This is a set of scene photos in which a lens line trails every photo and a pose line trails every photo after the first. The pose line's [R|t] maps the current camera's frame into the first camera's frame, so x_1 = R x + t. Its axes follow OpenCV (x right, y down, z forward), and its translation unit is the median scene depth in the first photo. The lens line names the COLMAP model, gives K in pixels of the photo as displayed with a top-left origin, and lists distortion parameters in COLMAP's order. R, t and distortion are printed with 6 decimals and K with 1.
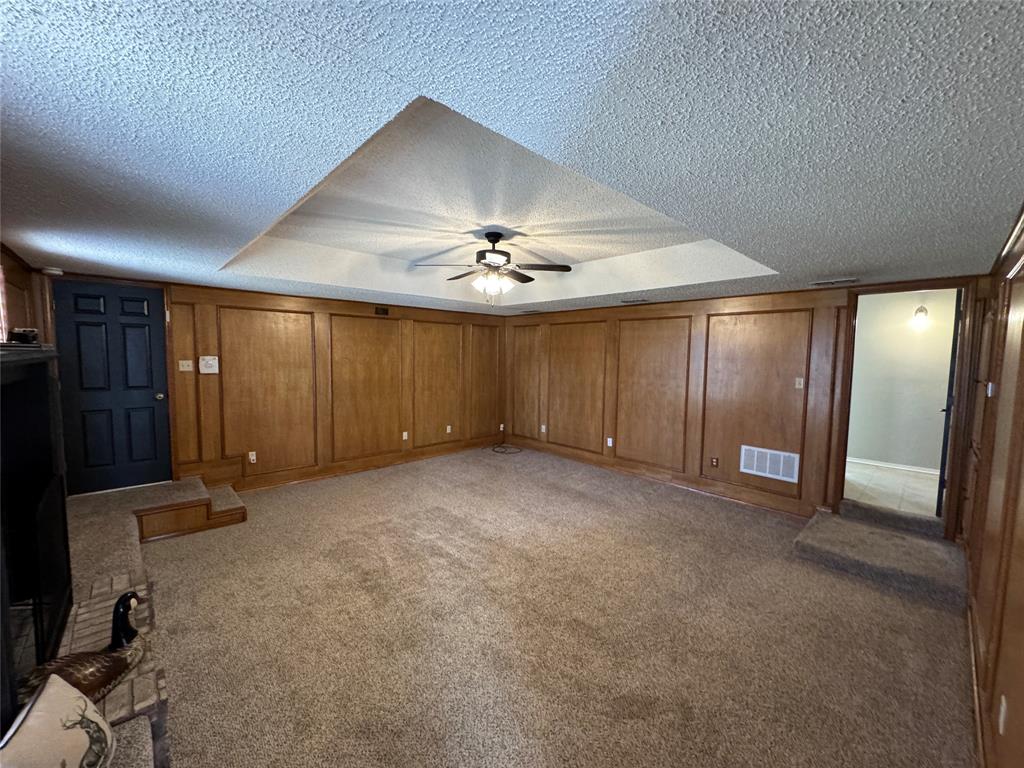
lens RADIAL K [[406.8, 0, 515.2], [0, 406.8, 384.0], [0, 0, 1]] dist [-0.007472, 0.001076]
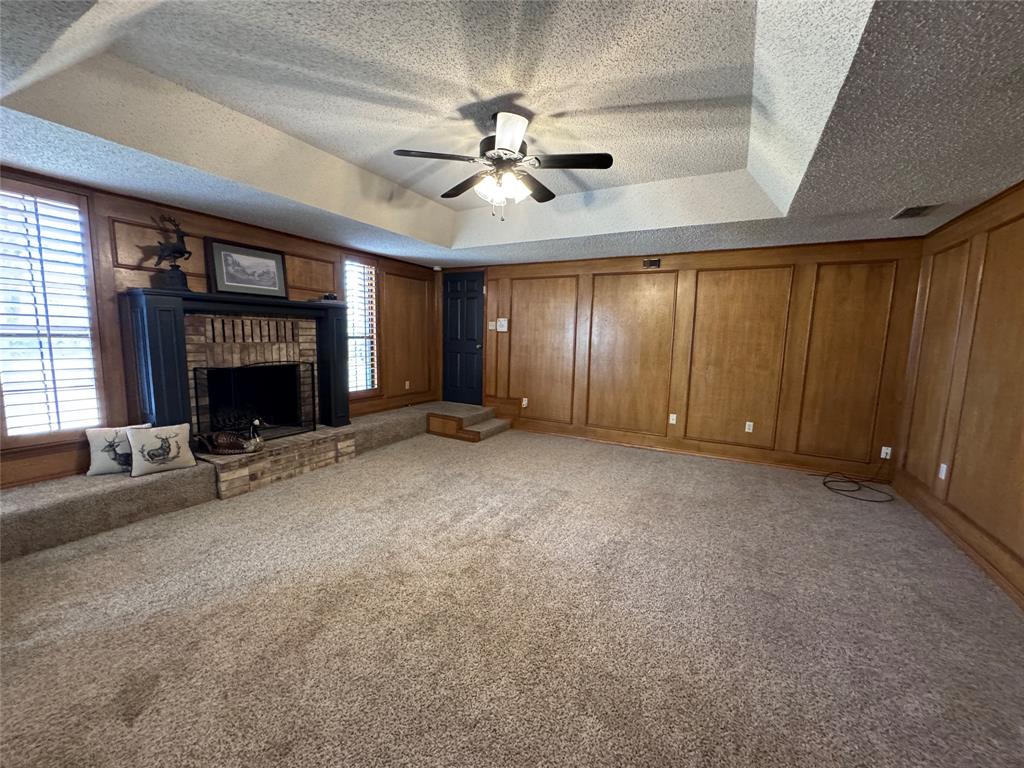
lens RADIAL K [[406.8, 0, 513.5], [0, 406.8, 384.7], [0, 0, 1]] dist [-0.007472, 0.001076]
pose [[0.308229, 0.107645, -0.945202, 0.527068], [-0.091137, 0.992349, 0.083294, 0.031690], [0.946936, 0.060469, 0.315682, 0.627712]]
